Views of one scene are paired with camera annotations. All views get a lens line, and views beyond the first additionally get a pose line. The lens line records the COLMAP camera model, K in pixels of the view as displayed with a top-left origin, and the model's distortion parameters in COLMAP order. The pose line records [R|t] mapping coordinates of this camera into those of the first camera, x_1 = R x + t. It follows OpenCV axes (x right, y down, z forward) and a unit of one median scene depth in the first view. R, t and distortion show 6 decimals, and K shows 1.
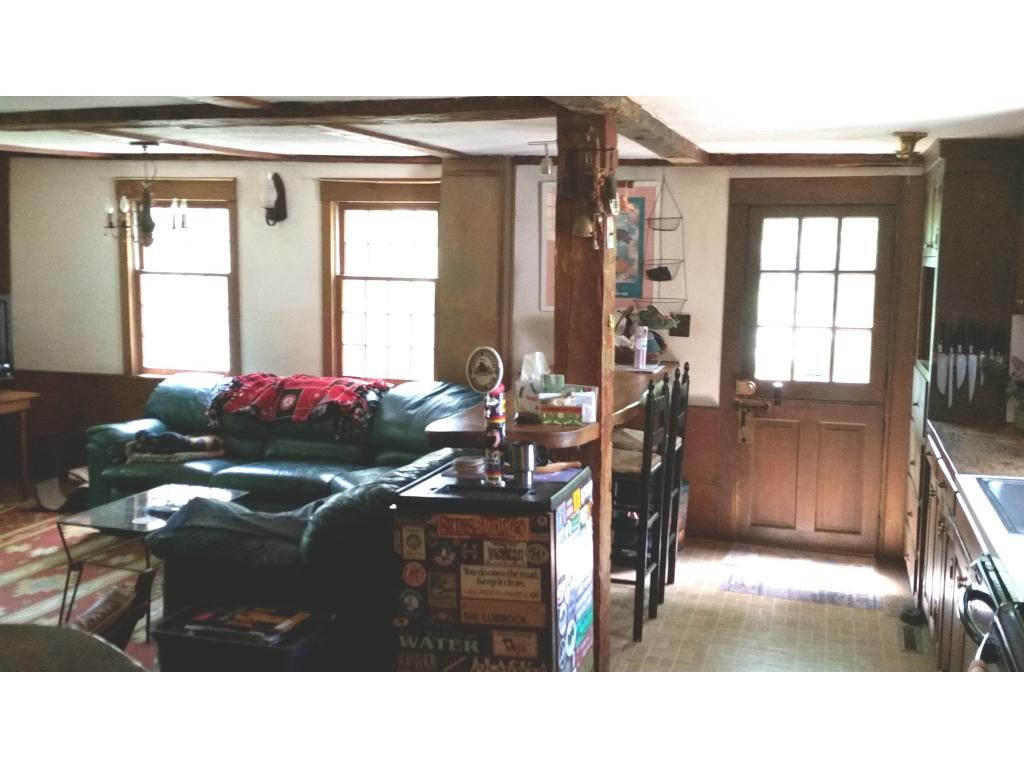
lens RADIAL K [[1084.1, 0, 512.0], [0, 1084.1, 384.0], [0, 0, 1]] dist [0.090819, -0.018758]
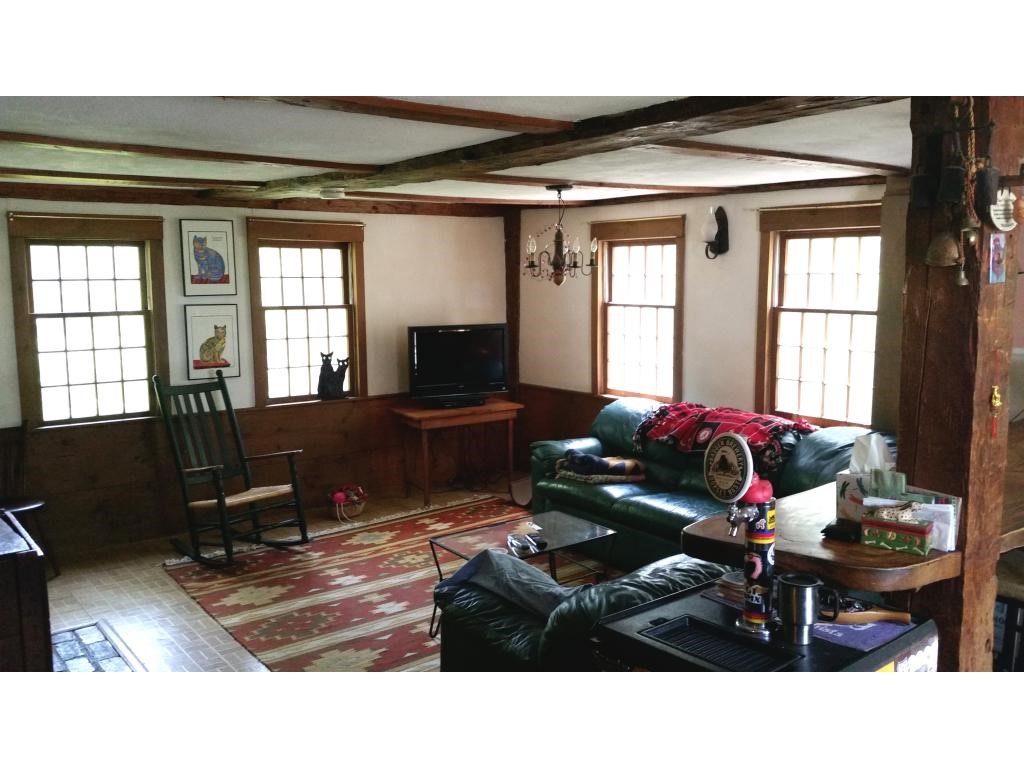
lens RADIAL K [[841.7, 0, 512.0], [0, 841.7, 384.0], [0, 0, 1]] dist [0.137221, -0.308879]
pose [[0.823237, 0.058835, -0.564641, 0.085486], [-0.057580, 0.998139, 0.020056, -0.036163], [0.564771, 0.016001, 0.825093, 0.260639]]
